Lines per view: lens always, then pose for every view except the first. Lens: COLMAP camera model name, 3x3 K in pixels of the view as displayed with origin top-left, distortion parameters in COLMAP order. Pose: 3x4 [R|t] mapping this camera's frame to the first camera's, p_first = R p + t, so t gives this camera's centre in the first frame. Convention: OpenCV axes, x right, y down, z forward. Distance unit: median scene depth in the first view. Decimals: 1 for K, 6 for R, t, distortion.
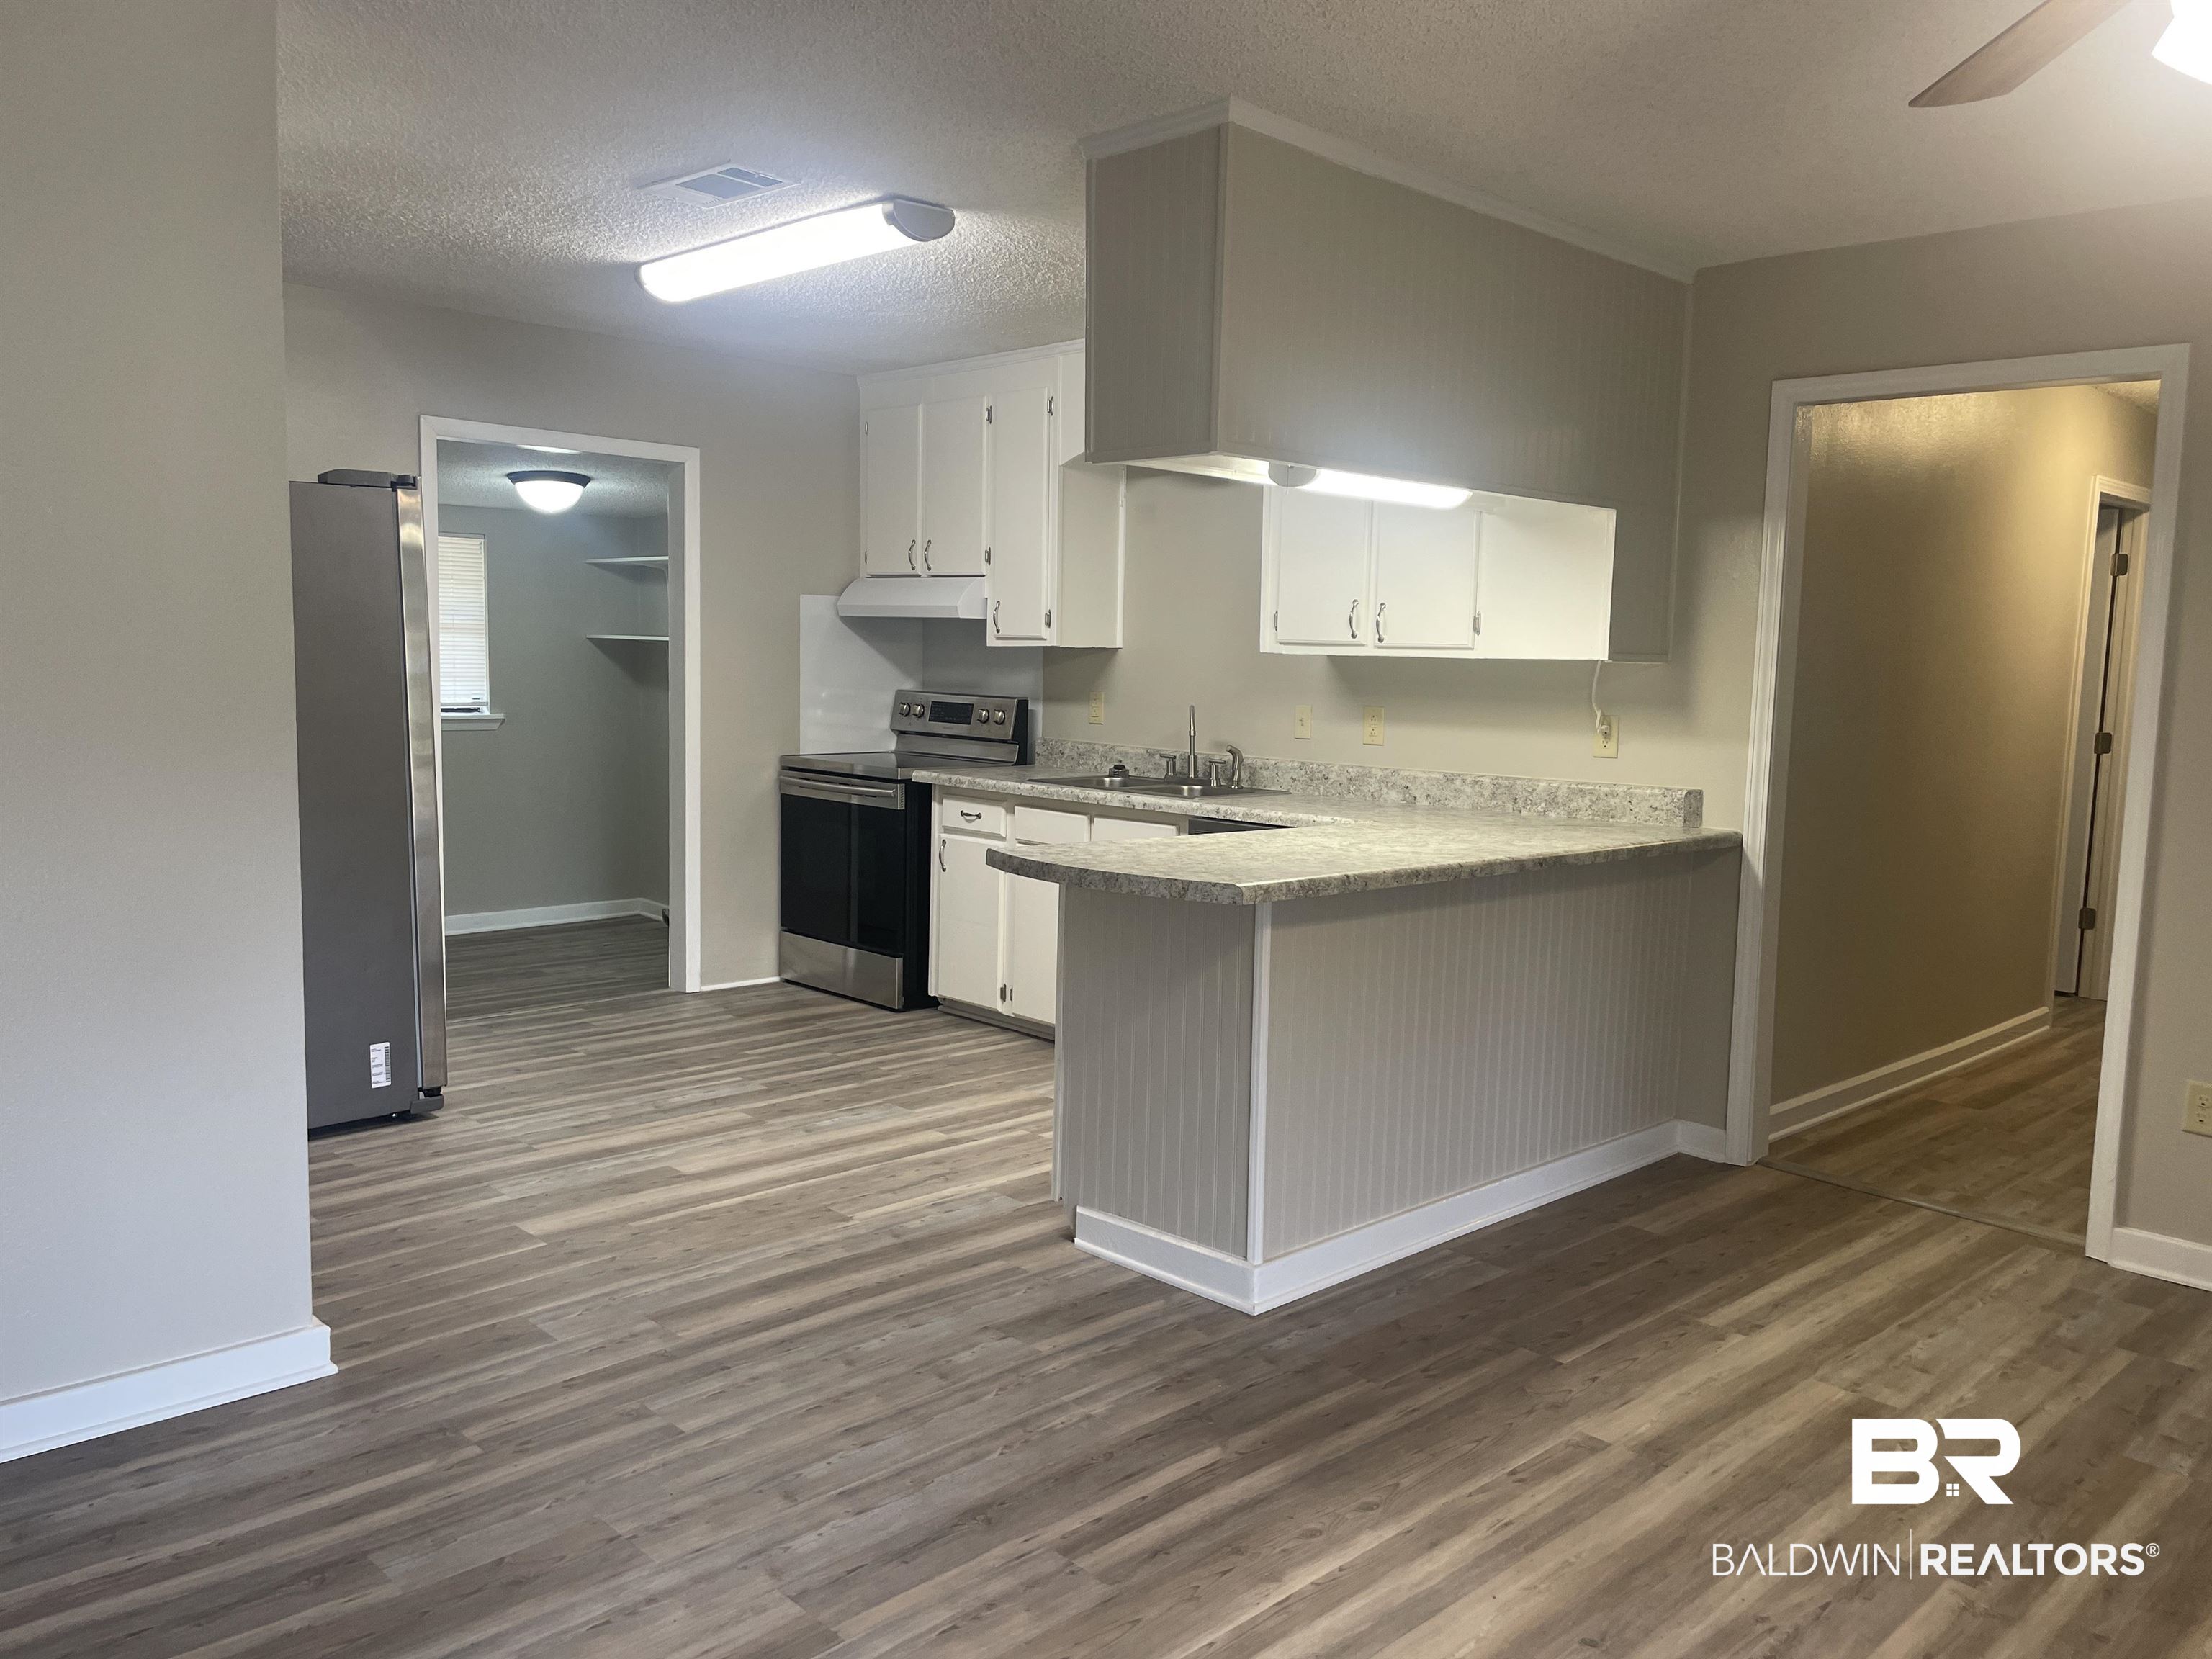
lens RADIAL K [[1678.7, 0, 1110.2], [0, 1678.7, 830.5], [0, 0, 1]] dist [0.059216, -0.080135]
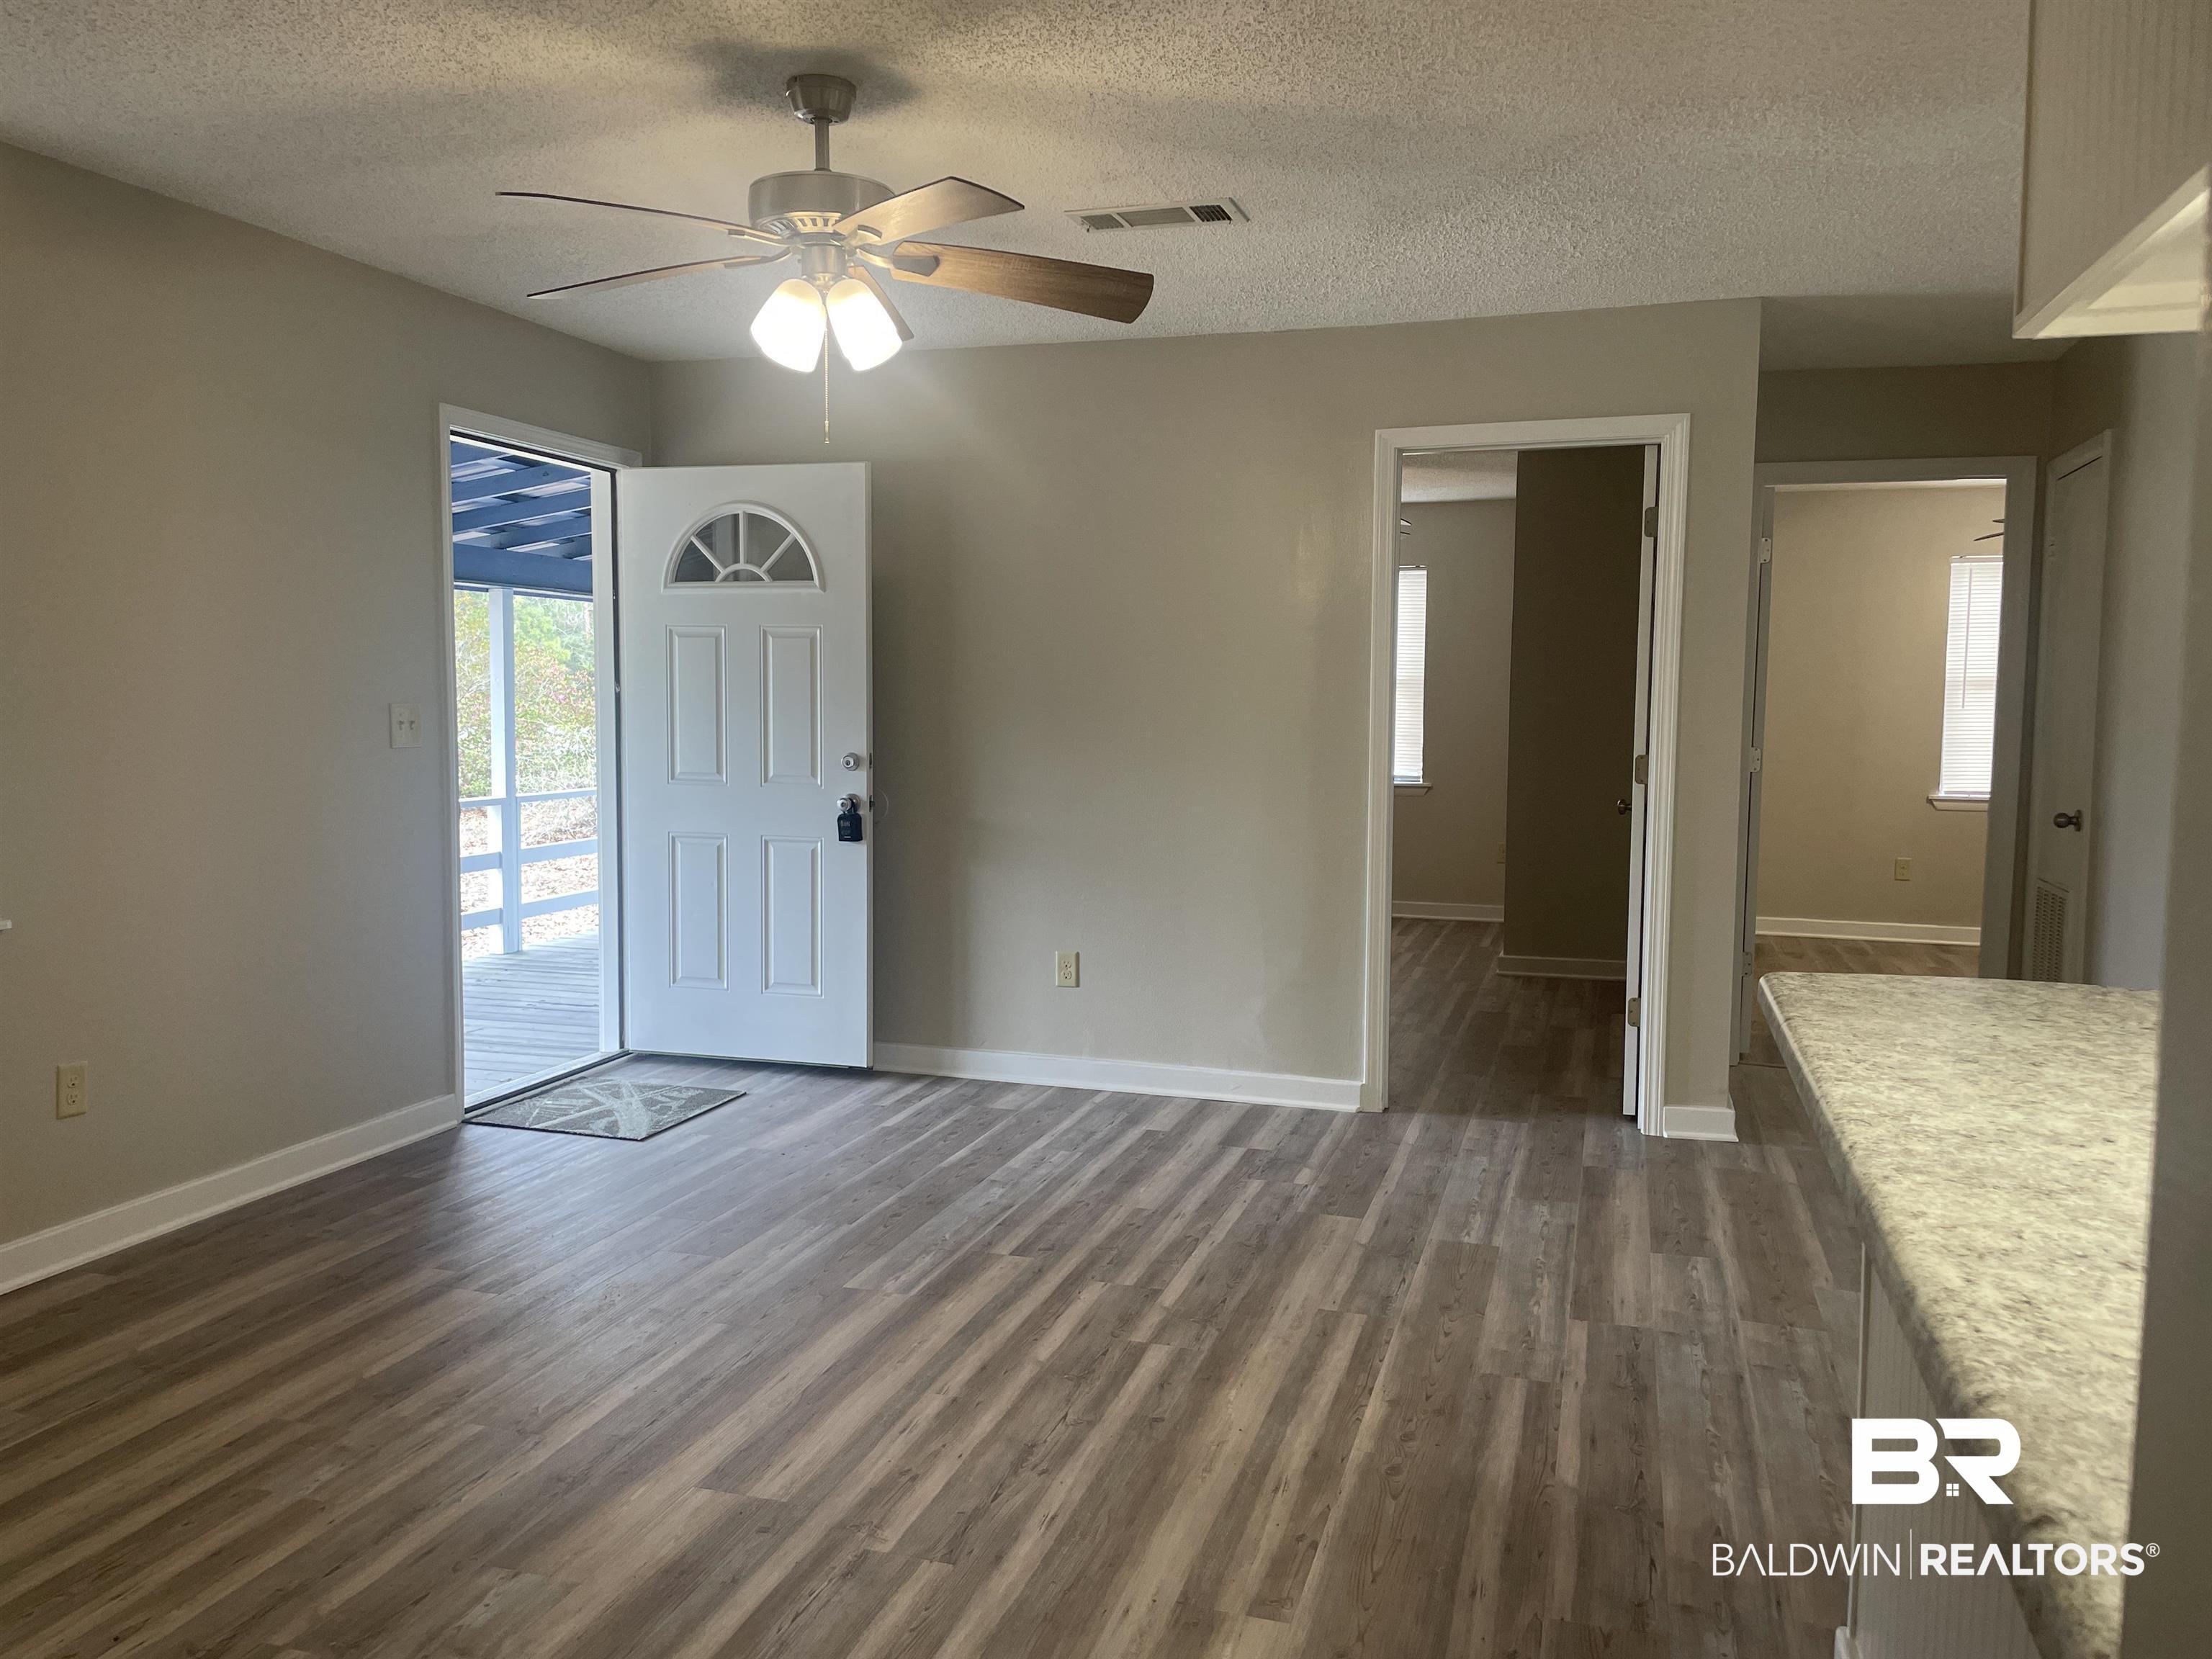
lens RADIAL K [[1678.7, 0, 1101.6], [0, 1678.7, 830.2], [0, 0, 1]] dist [0.059216, -0.080135]
pose [[-0.876404, 0.006190, -0.481537, 0.643085], [-0.083157, 0.982952, 0.163982, -0.118825], [0.474343, 0.183757, -0.860948, 1.374559]]
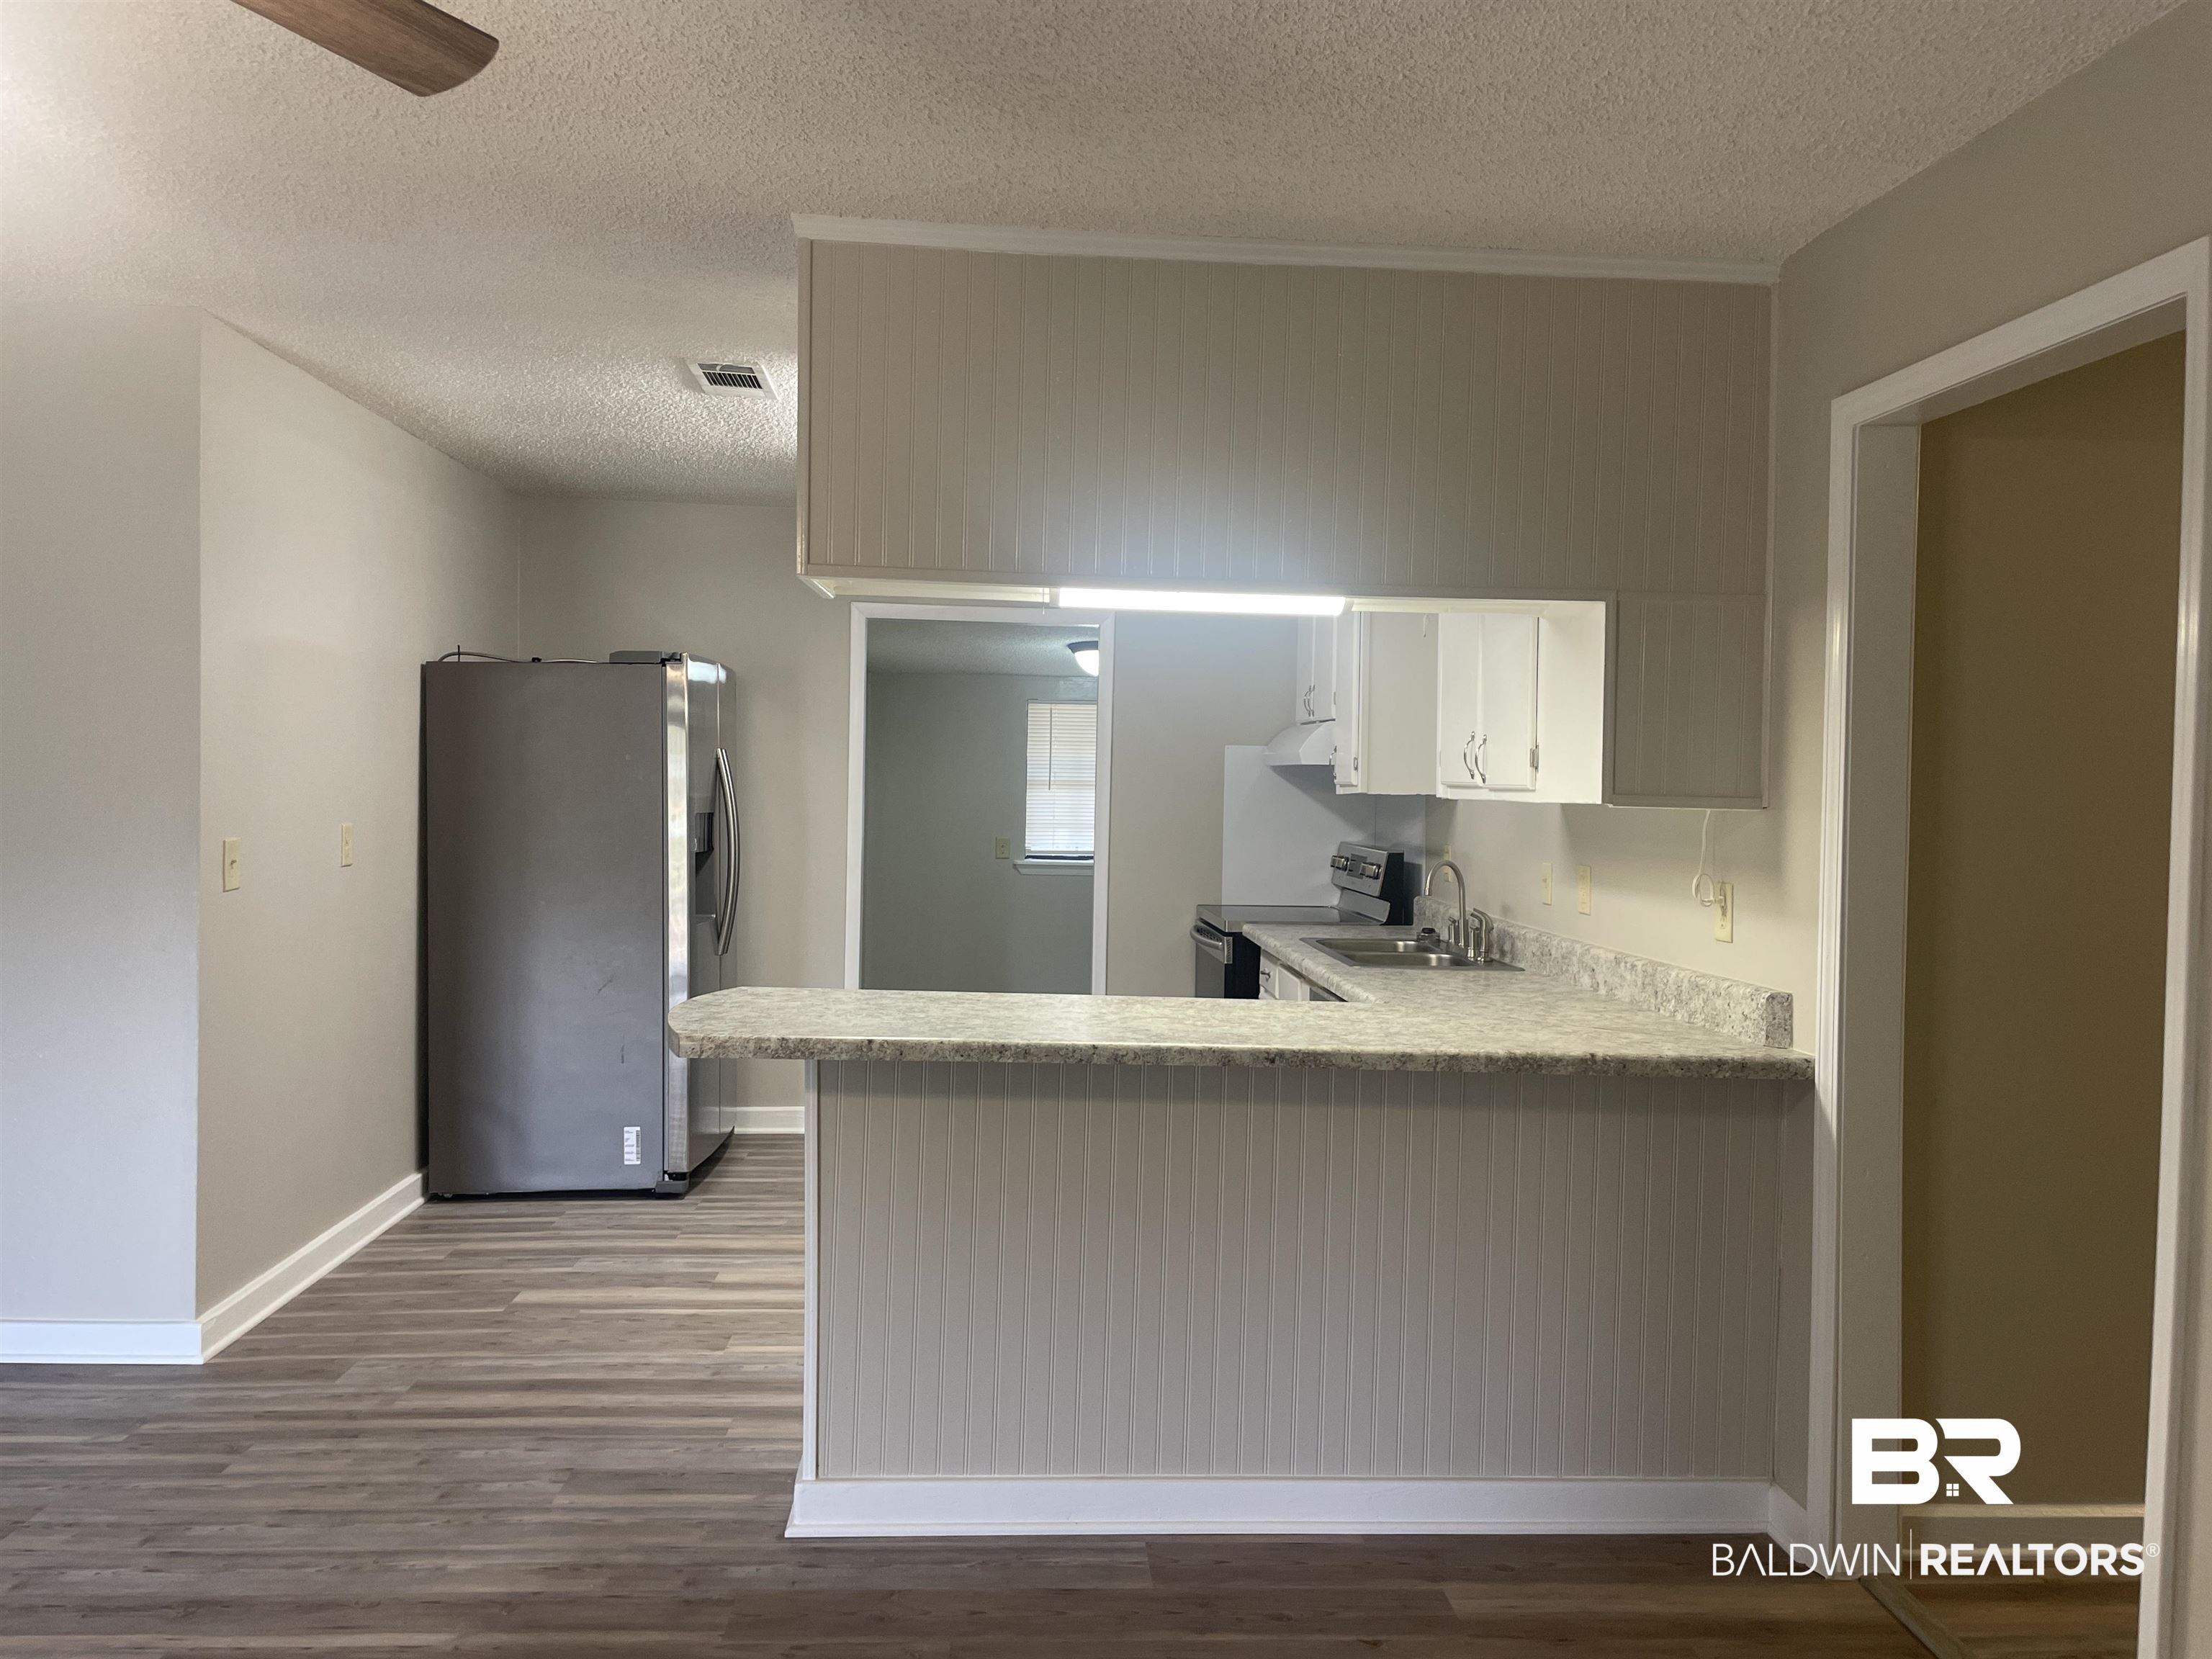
lens RADIAL K [[1678.7, 0, 1121.4], [0, 1678.7, 820.5], [0, 0, 1]] dist [0.059216, -0.080135]
pose [[0.761196, 0.005444, -0.648499, 0.793815], [-0.071460, 0.994580, -0.075529, -0.030527], [0.644573, 0.103834, 0.757459, 0.405449]]
